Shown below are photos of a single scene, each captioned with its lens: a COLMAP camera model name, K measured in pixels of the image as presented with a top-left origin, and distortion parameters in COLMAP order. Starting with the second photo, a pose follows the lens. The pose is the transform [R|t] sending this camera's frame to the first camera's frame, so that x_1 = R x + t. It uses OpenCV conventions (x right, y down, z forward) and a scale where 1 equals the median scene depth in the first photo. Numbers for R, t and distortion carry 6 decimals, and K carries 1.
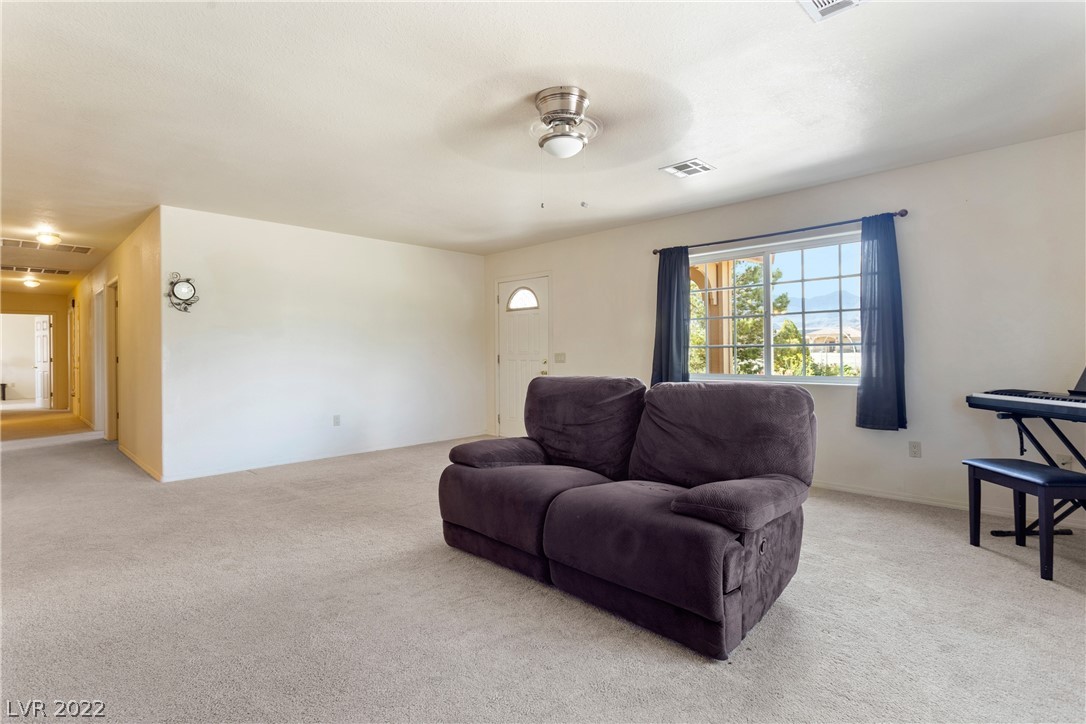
lens RADIAL K [[525.8, 0, 544.8], [0, 525.8, 350.8], [0, 0, 1]] dist [0.001320, 0.000917]
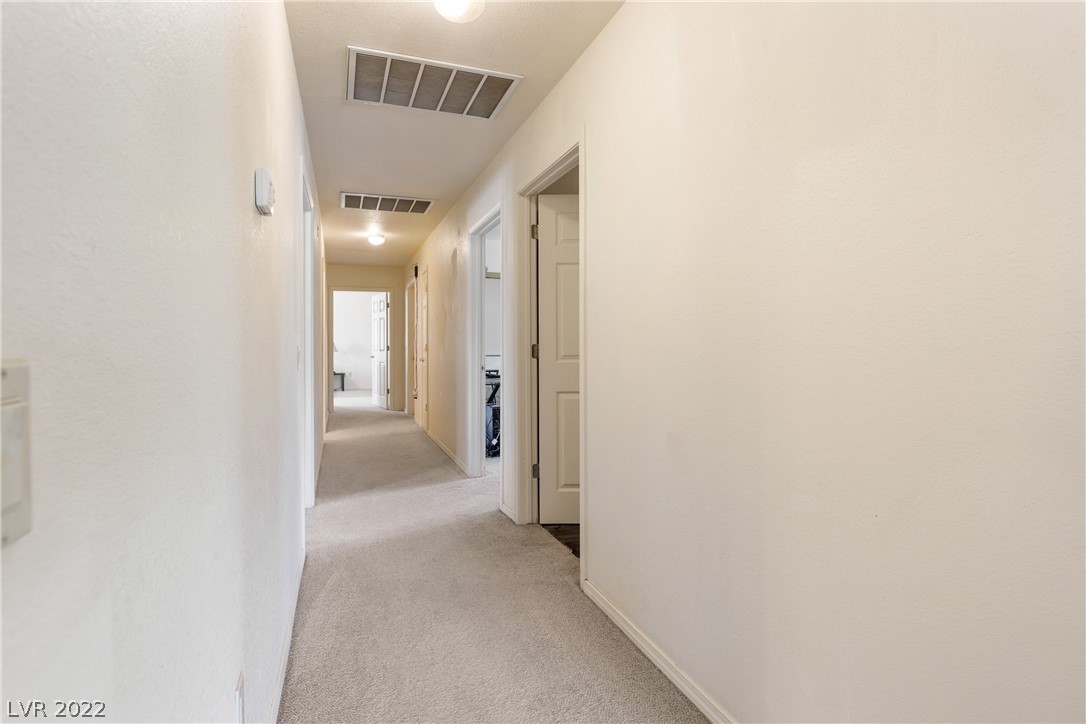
lens RADIAL K [[525.8, 0, 544.8], [0, 525.8, 350.8], [0, 0, 1]] dist [0.001320, 0.000917]
pose [[0.910089, 0.017793, -0.414031, -0.388361], [-0.012871, 0.999809, 0.014673, 0.006775], [0.414213, -0.008025, 0.910144, 0.369710]]
